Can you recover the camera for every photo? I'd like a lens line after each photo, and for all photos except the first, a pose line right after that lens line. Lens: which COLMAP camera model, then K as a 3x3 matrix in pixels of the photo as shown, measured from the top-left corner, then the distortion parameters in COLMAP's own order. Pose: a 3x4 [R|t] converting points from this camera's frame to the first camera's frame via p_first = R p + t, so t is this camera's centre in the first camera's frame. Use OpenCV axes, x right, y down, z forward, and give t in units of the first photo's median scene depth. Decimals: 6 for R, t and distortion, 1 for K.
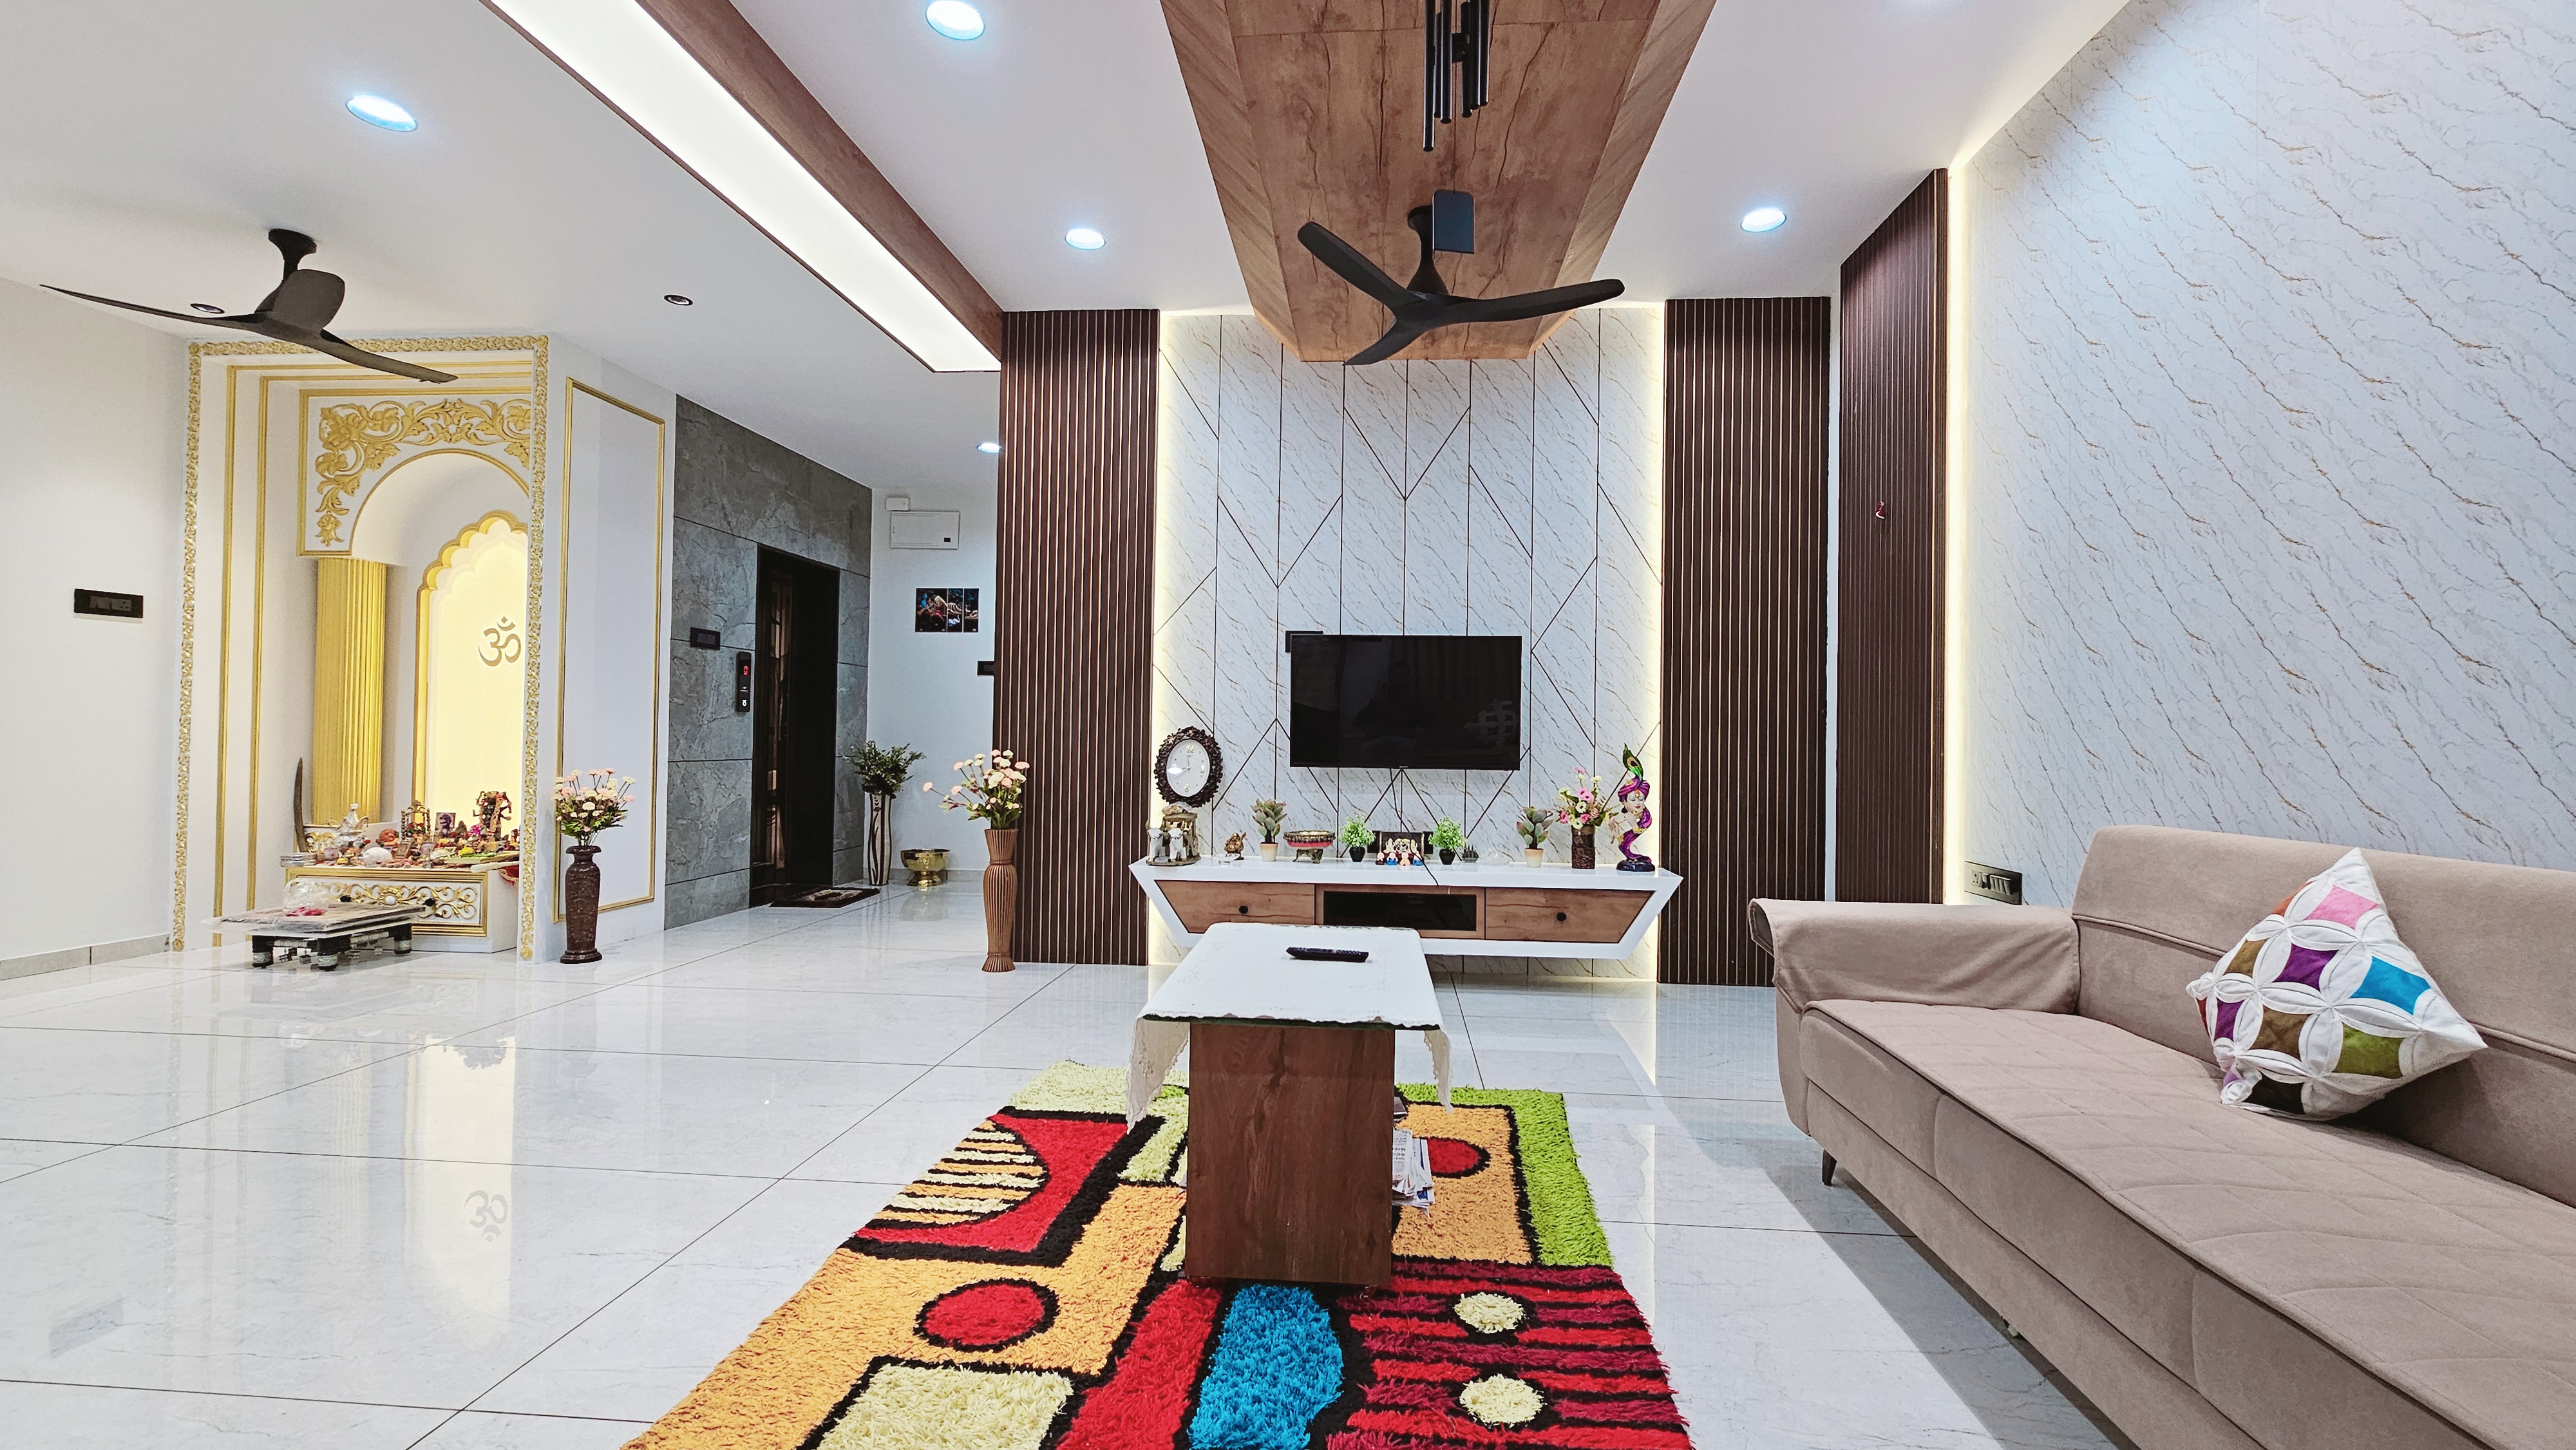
lens RADIAL K [[1054.2, 0, 1302.8], [0, 1054.2, 722.8], [0, 0, 1]] dist [-0.002346, -0.000394]
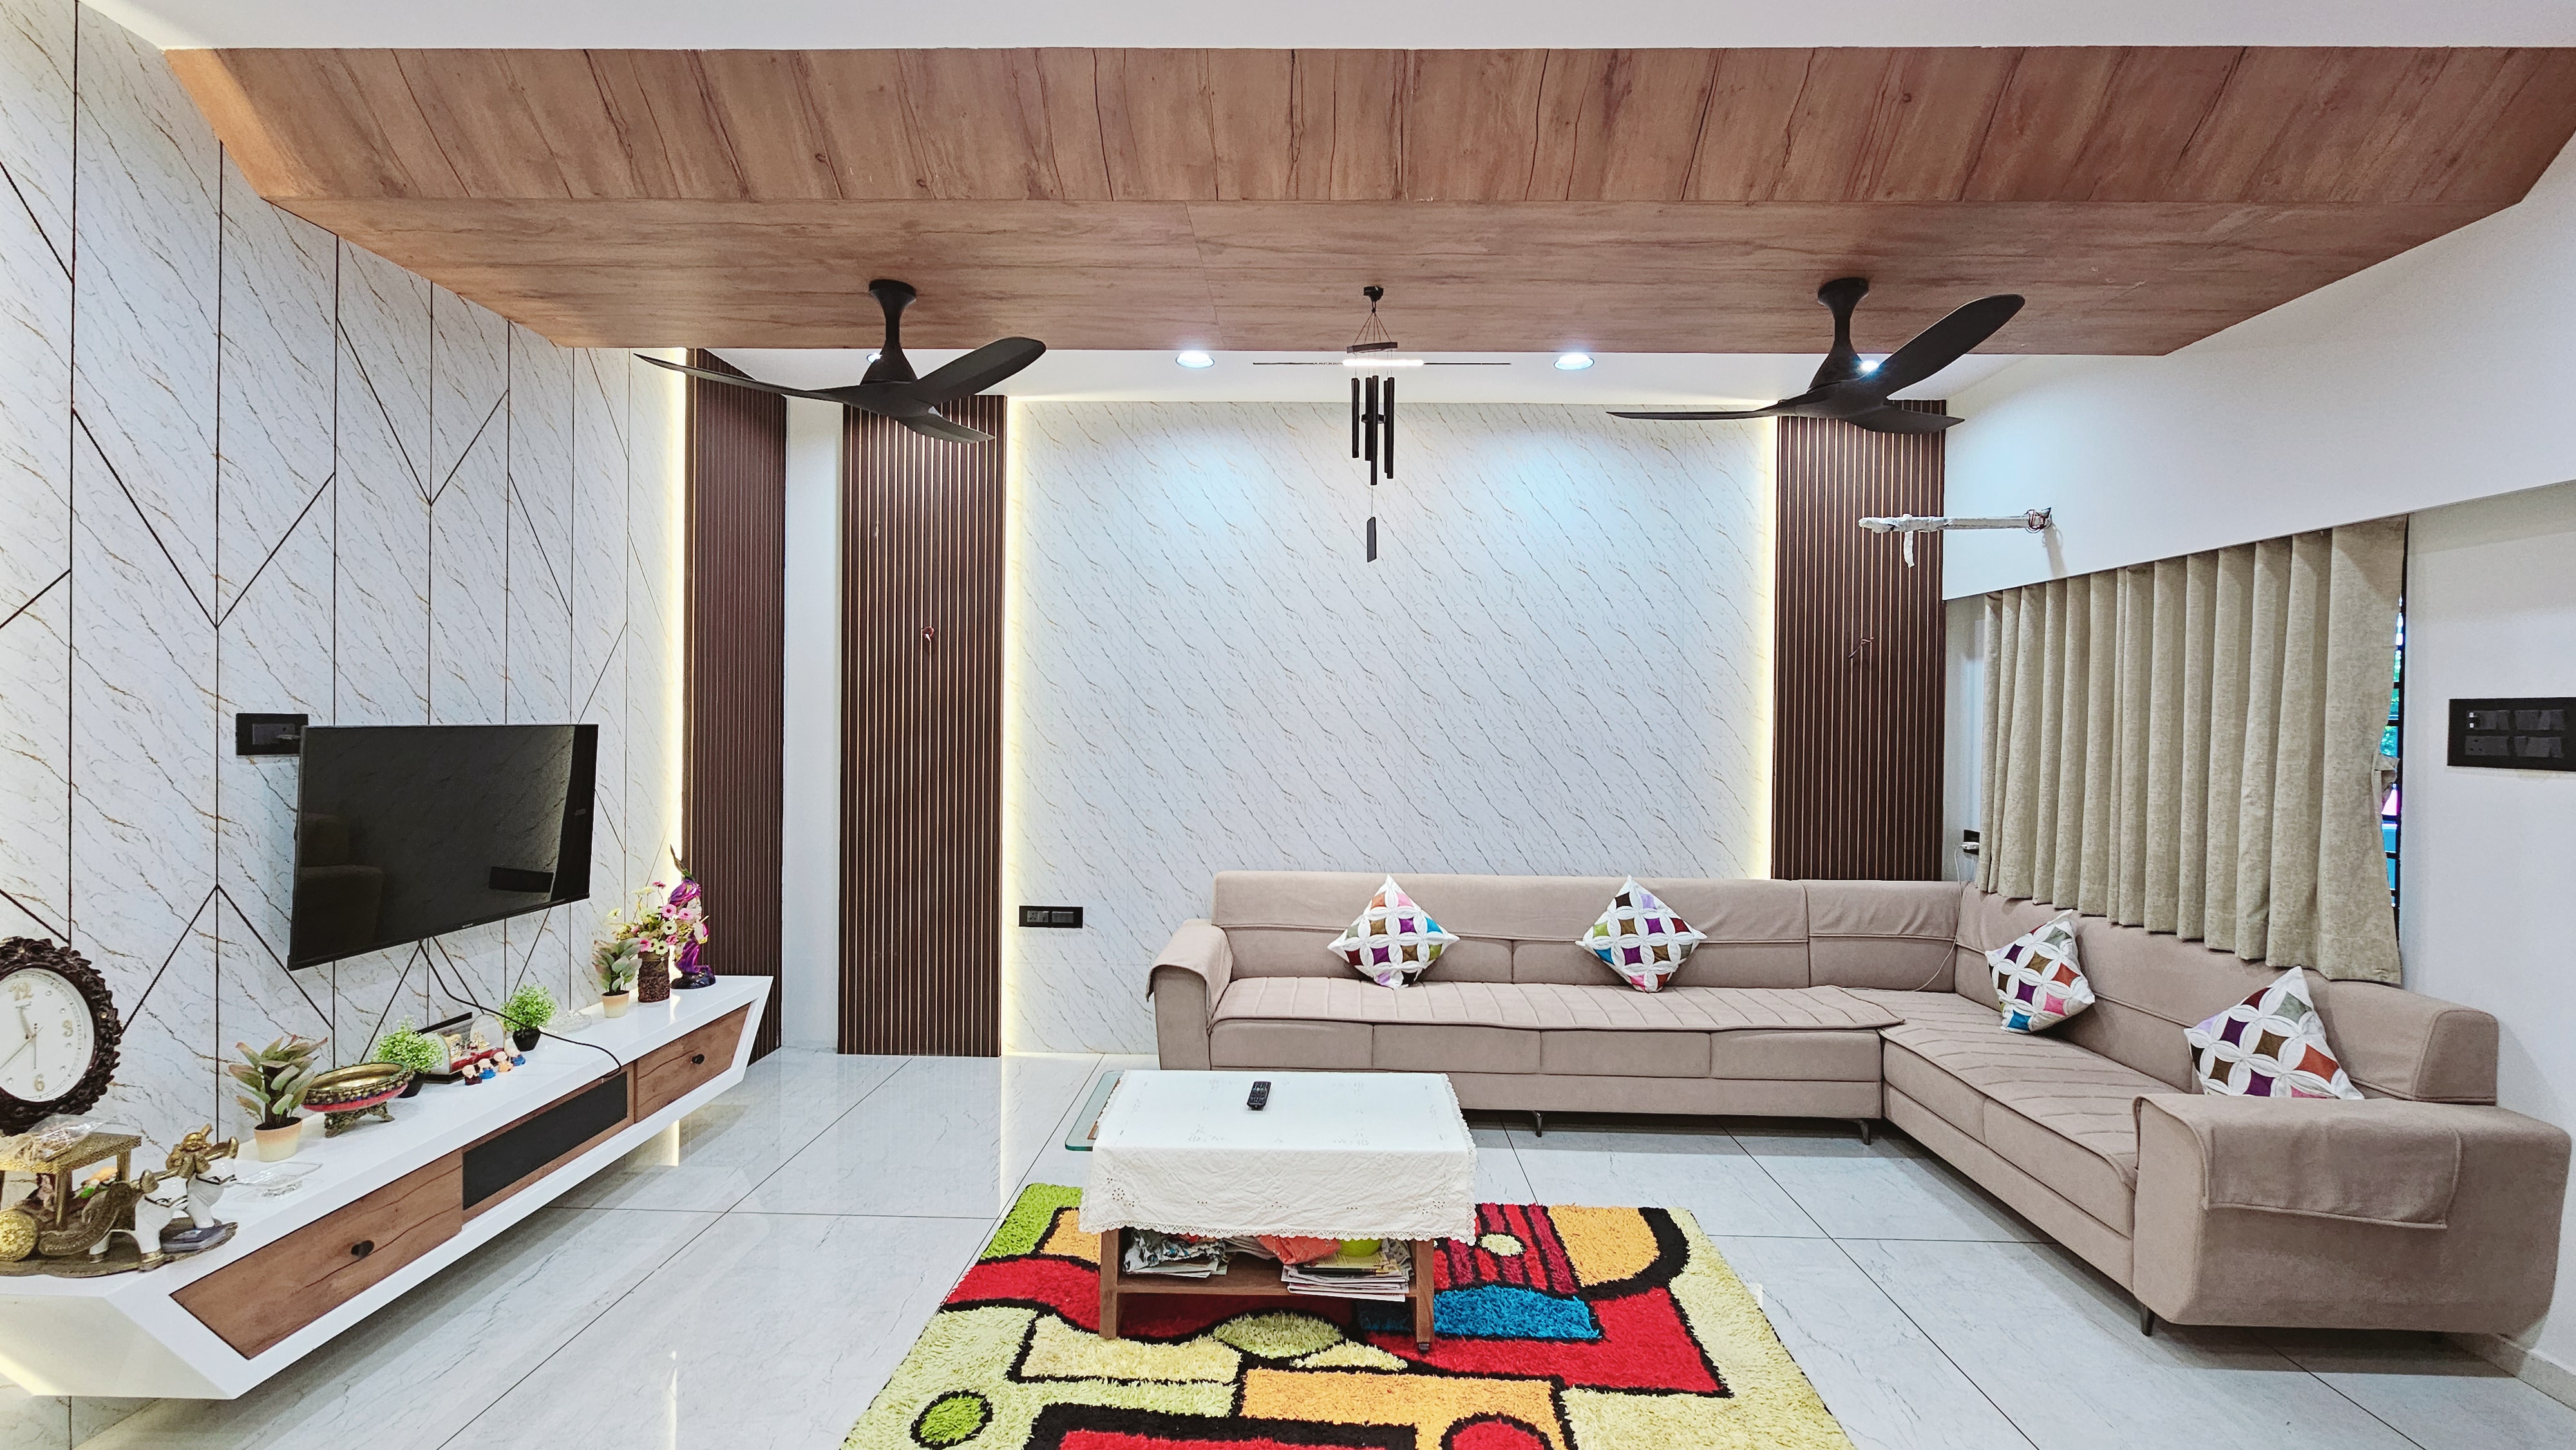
lens RADIAL K [[1054.2, 0, 1302.8], [0, 1054.2, 722.8], [0, 0, 1]] dist [-0.002346, -0.000394]
pose [[-0.059714, -0.024778, 0.997908, -0.584555], [-0.032441, 0.999212, 0.022869, -0.115762], [-0.997688, -0.031007, -0.060471, 0.528323]]
